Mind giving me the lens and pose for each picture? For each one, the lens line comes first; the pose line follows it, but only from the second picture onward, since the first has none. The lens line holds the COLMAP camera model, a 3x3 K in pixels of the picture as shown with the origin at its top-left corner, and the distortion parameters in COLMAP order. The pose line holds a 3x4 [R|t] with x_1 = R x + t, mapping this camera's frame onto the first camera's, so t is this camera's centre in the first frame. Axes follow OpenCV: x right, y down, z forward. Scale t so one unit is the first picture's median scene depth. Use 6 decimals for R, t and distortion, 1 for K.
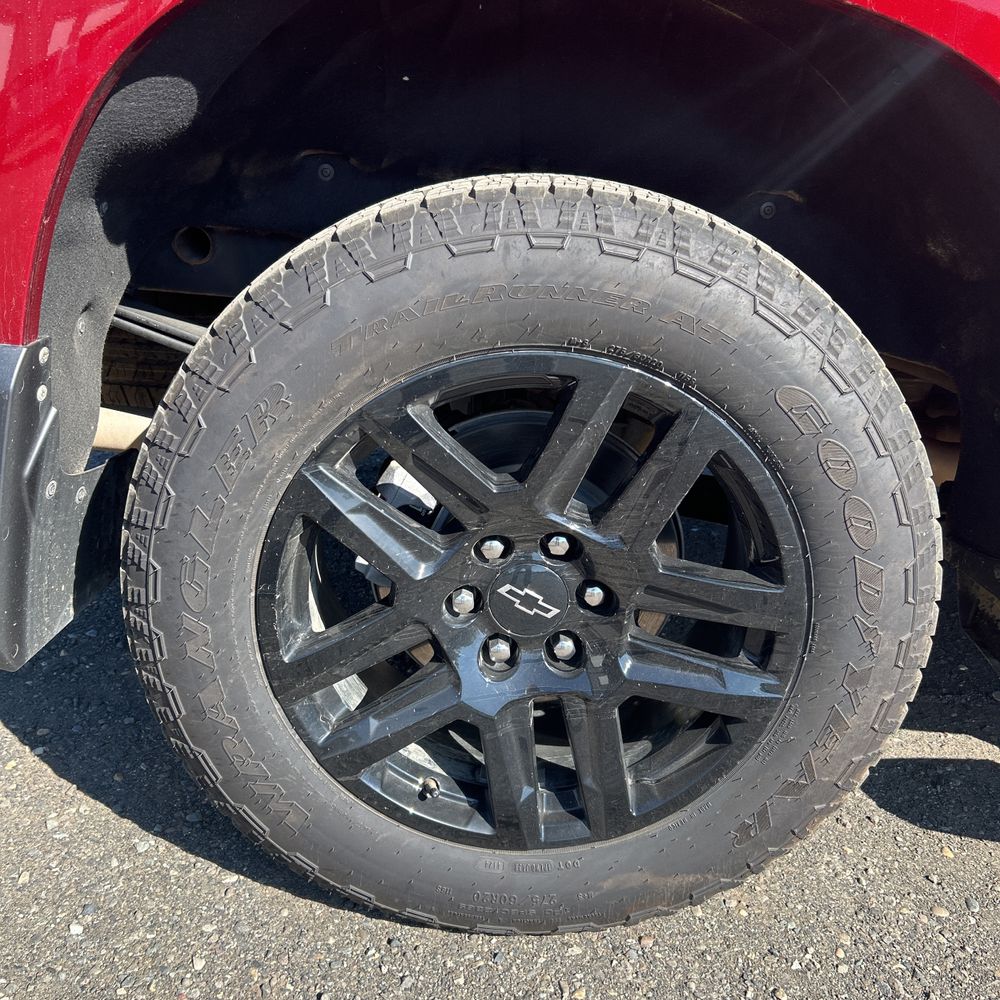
lens RADIAL K [[1004.4, 0, 503.8], [0, 1004.4, 501.1], [0, 0, 1]] dist [0.016033, 0.000000]
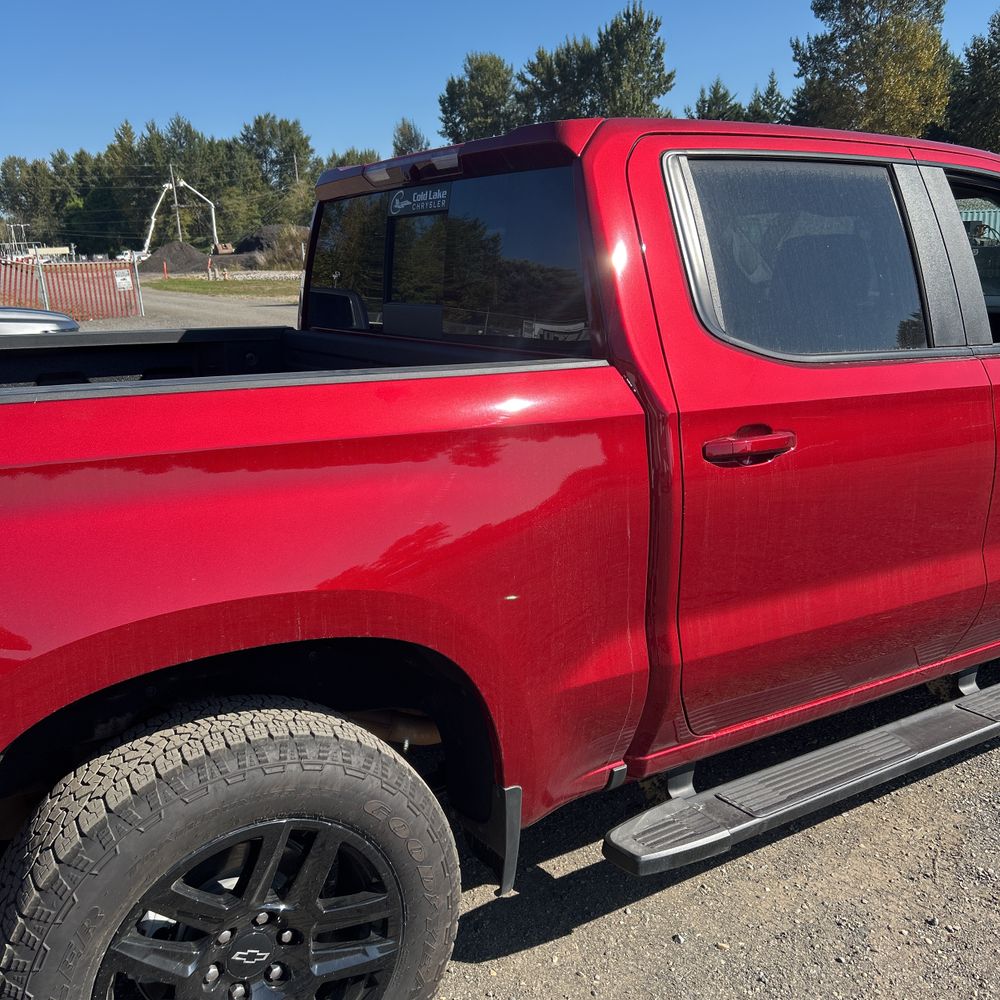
lens RADIAL K [[1004.4, 0, 508.4], [0, 1004.4, 496.8], [0, 0, 1]] dist [0.016033, 0.000000]
pose [[0.838979, -0.201327, 0.505551, -0.338696], [0.250412, 0.967668, -0.030211, -0.526729], [-0.483123, 0.151942, 0.862268, -0.857663]]
